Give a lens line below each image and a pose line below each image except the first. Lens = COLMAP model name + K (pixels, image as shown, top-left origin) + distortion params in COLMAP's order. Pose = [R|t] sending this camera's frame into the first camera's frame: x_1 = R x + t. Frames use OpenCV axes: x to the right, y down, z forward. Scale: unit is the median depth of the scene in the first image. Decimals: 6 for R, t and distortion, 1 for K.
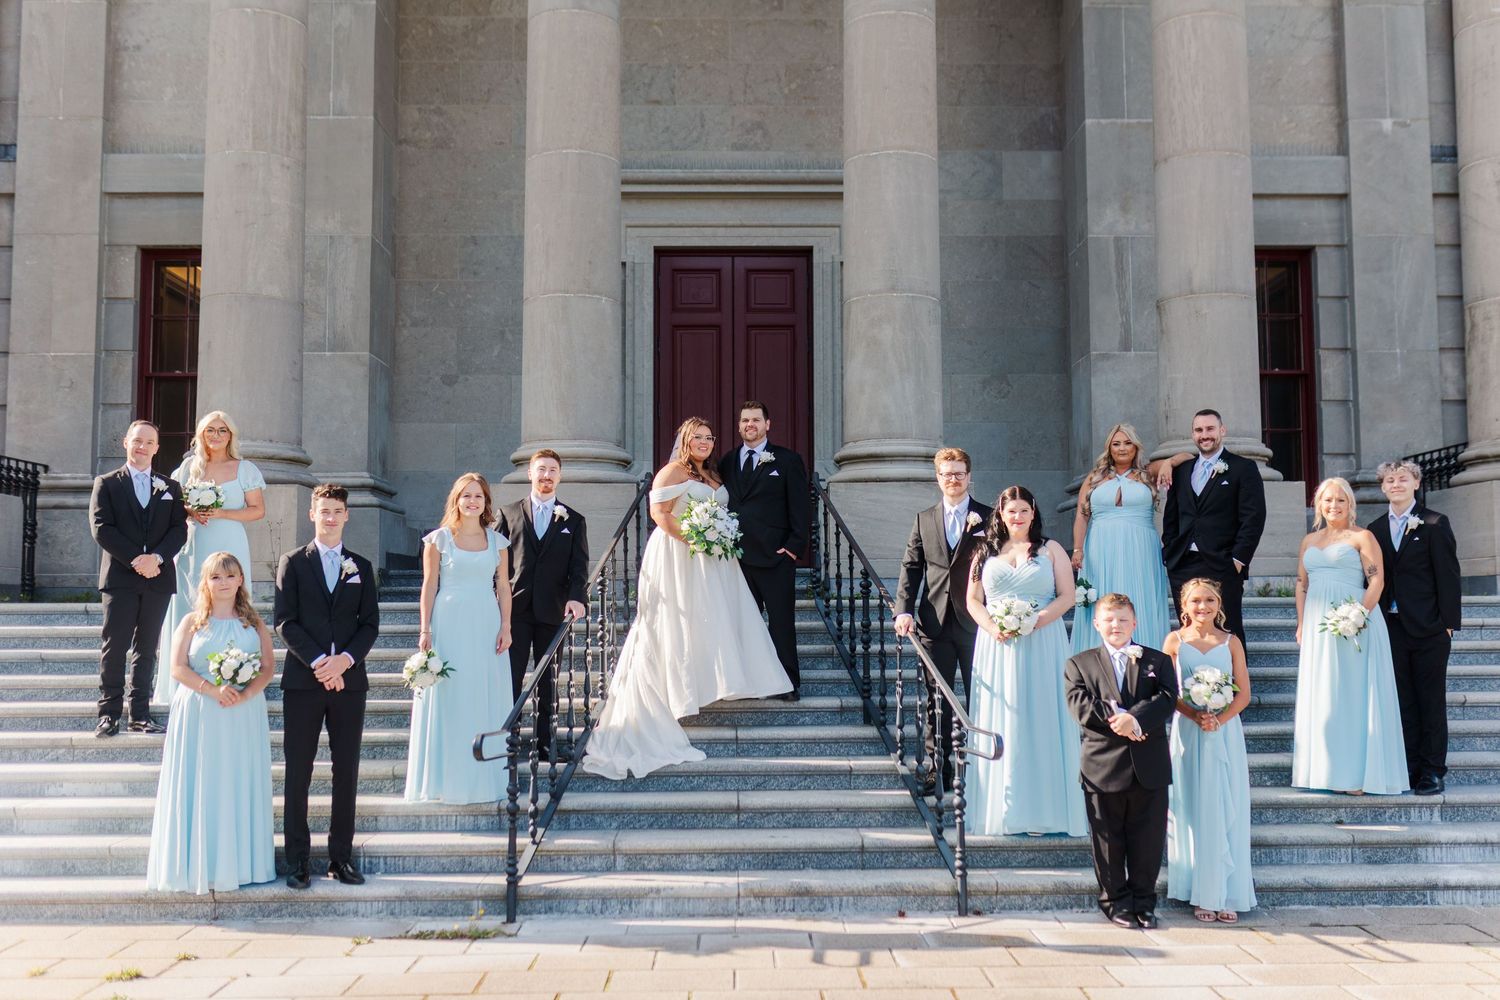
lens RADIAL K [[1451.9, 0, 750.0], [0, 1451.9, 500.0], [0, 0, 1]] dist [-0.005608, 0.008309]
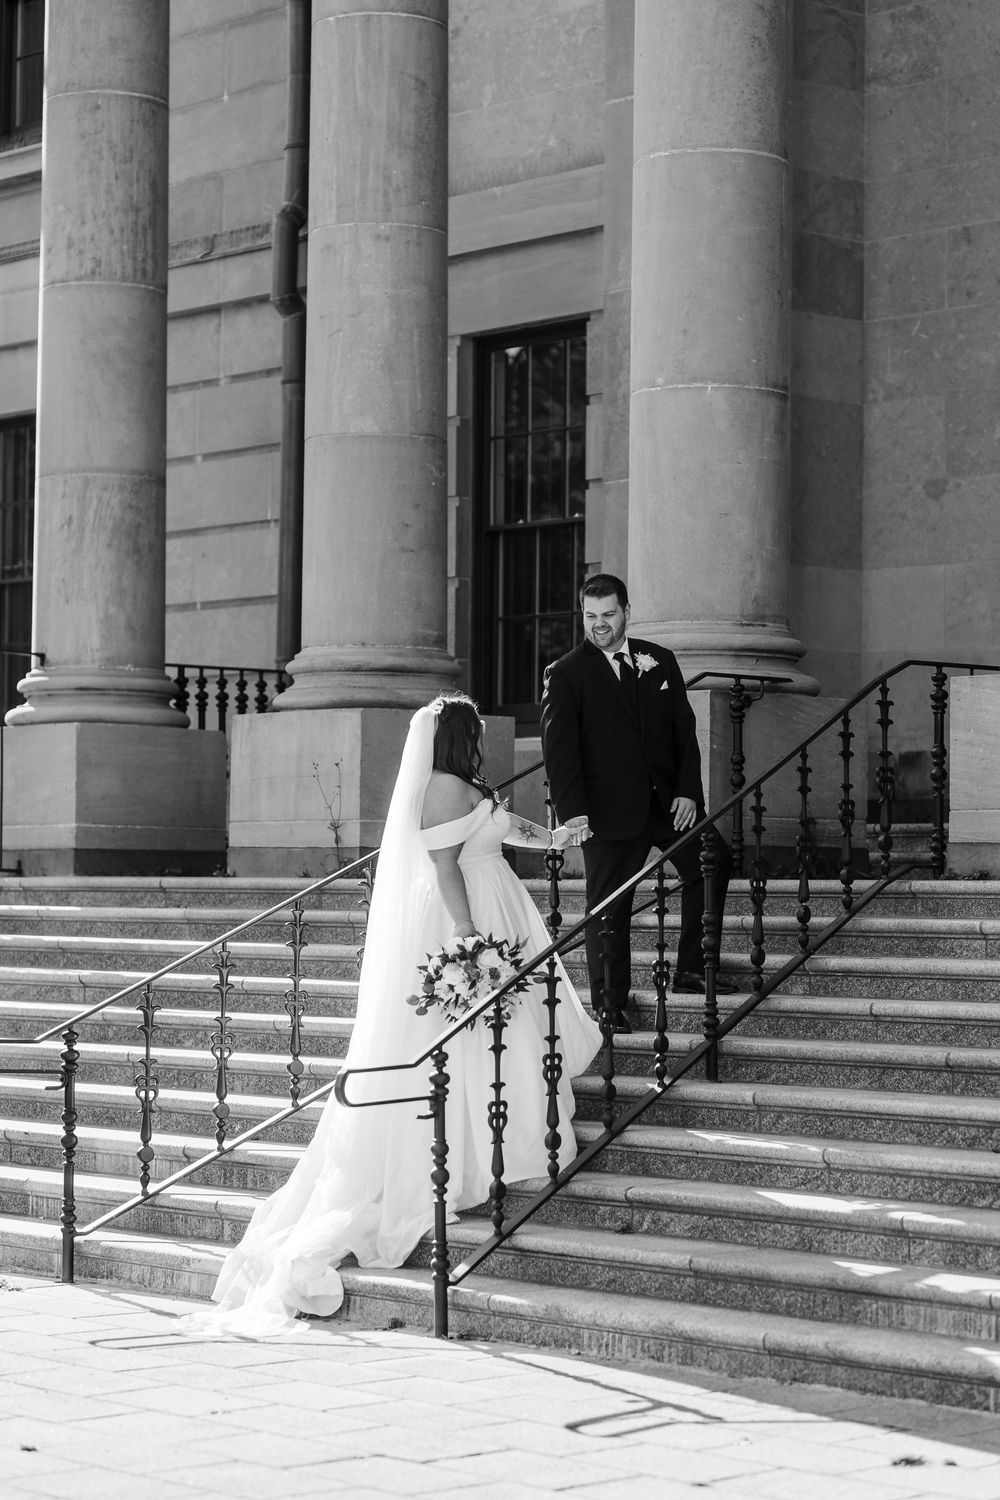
lens RADIAL K [[3538.3, 0, 505.5], [0, 3538.3, 711.0], [0, 0, 1]] dist [0.037754, -0.101794]
pose [[0.646461, -0.029323, -0.762384, 0.805207], [0.048249, 0.998832, 0.002495, -0.008033], [0.761420, -0.038397, 0.647120, -0.031538]]
